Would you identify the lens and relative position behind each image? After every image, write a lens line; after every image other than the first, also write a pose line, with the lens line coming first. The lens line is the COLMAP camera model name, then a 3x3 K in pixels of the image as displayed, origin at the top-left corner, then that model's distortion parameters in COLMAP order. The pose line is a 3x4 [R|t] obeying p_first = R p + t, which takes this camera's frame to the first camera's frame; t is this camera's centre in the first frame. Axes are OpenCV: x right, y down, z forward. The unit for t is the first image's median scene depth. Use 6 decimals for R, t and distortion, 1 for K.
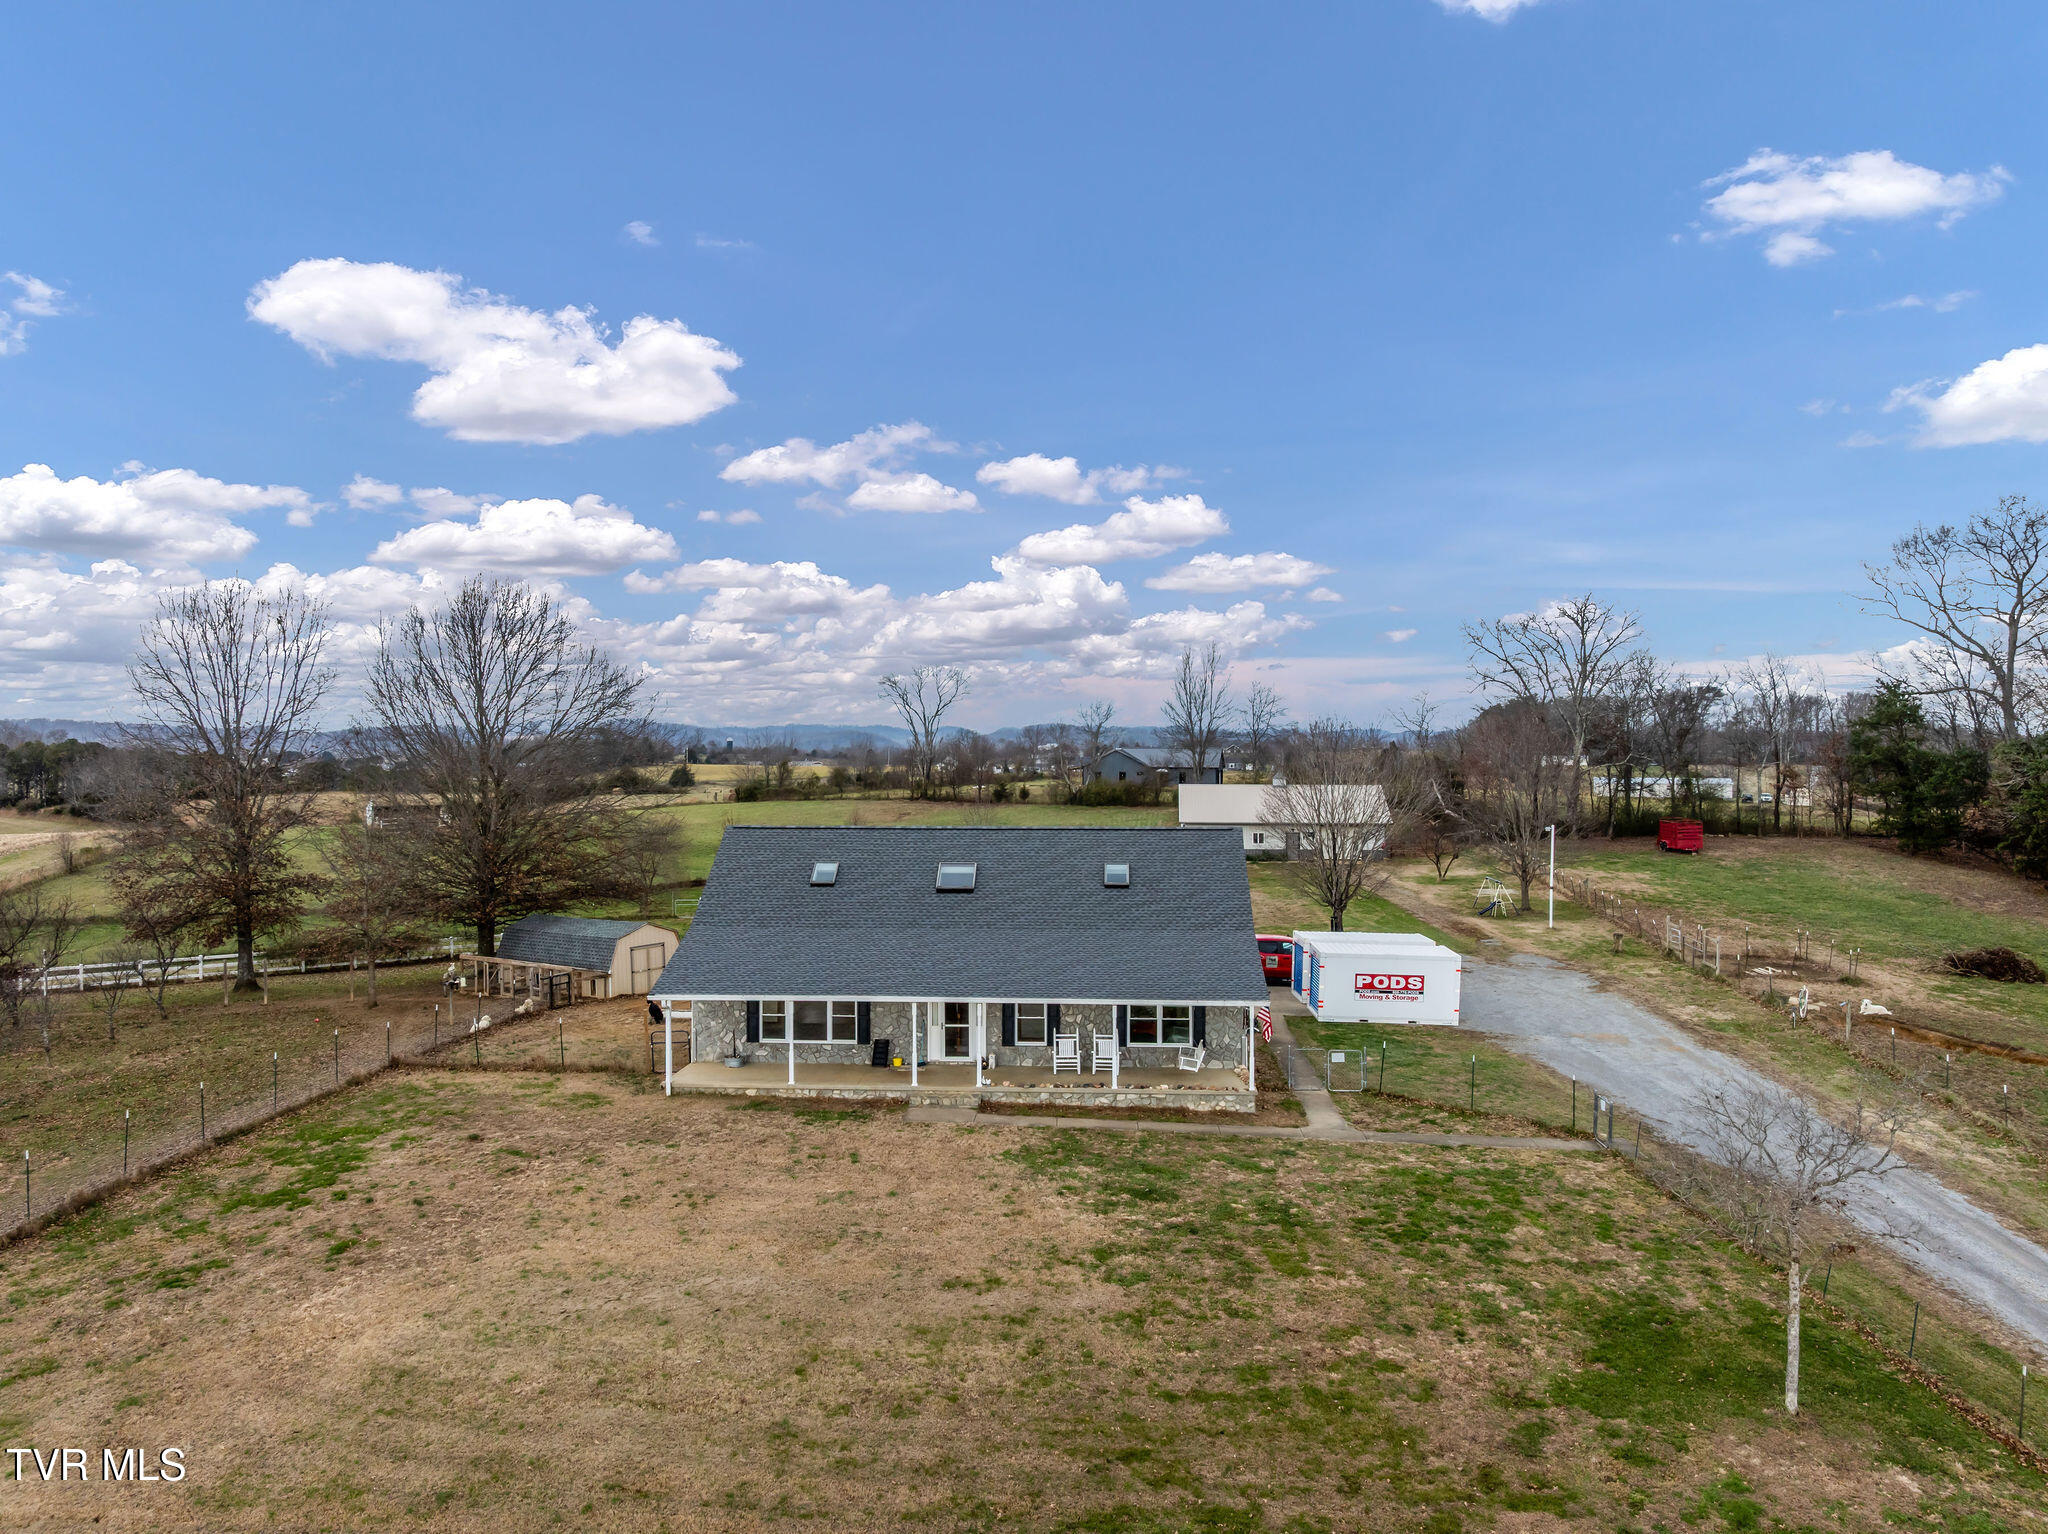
lens RADIAL K [[1490.9, 0, 1017.5], [0, 1490.9, 774.2], [0, 0, 1]] dist [-0.006753, 0.002089]
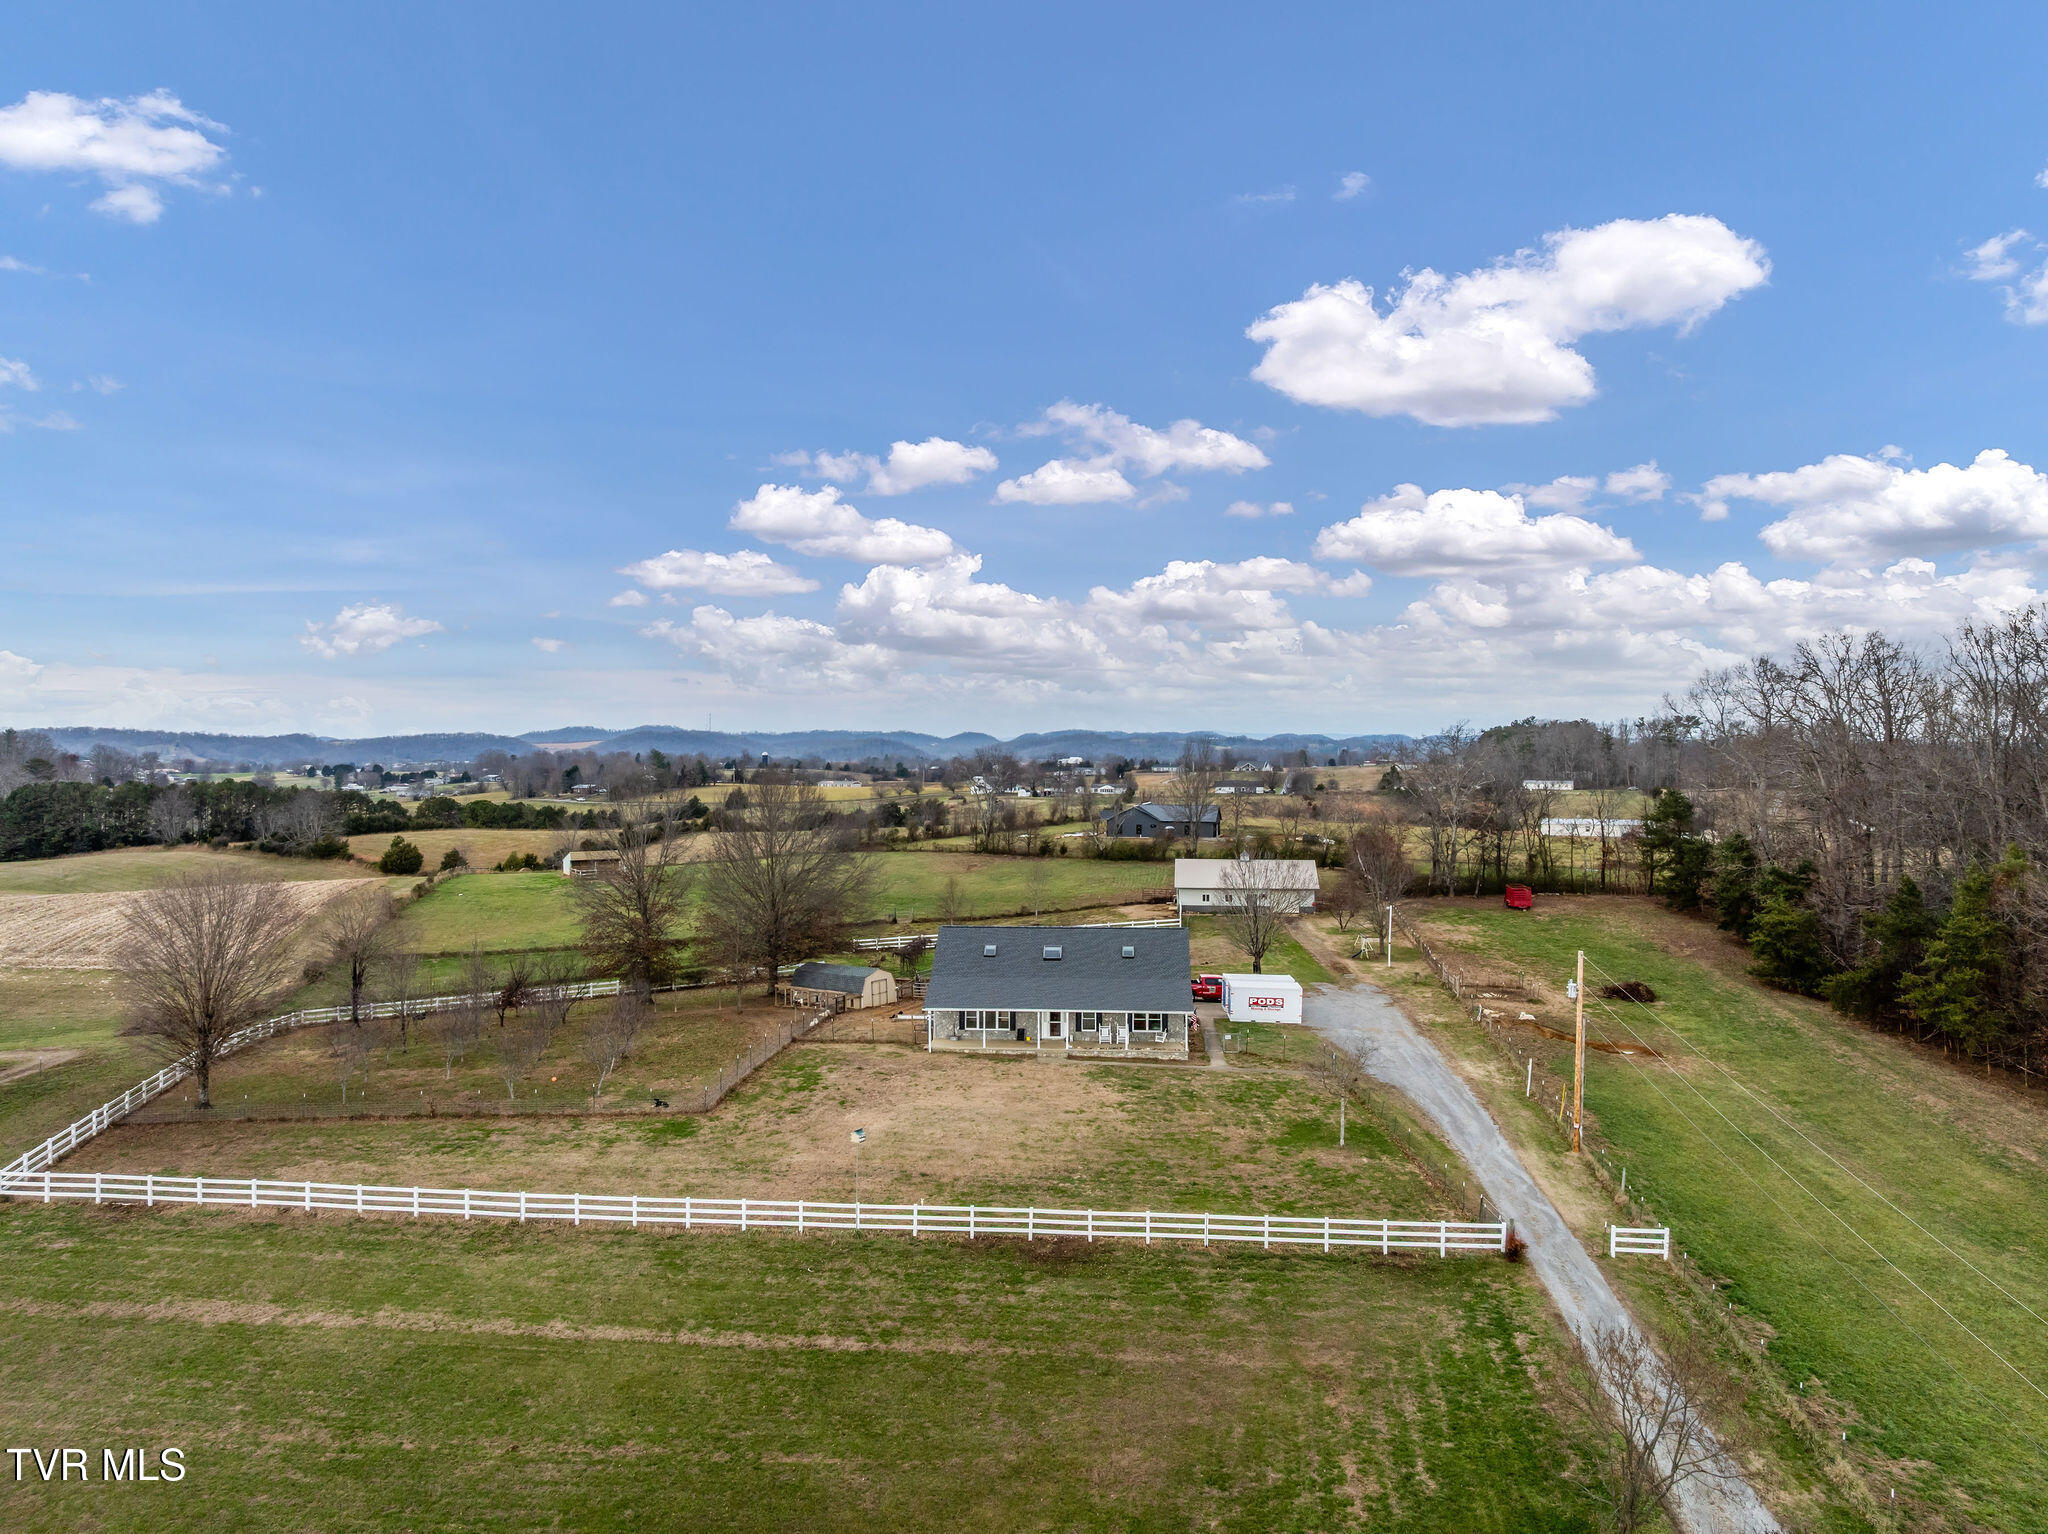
lens RADIAL K [[1490.9, 0, 1026.1], [0, 1490.9, 760.8], [0, 0, 1]] dist [-0.006753, 0.002089]
pose [[0.999959, 0.000050, -0.009051, -0.059456], [-0.000160, 0.999927, -0.012121, -0.178259], [0.009049, 0.012122, 0.999886, -1.126871]]
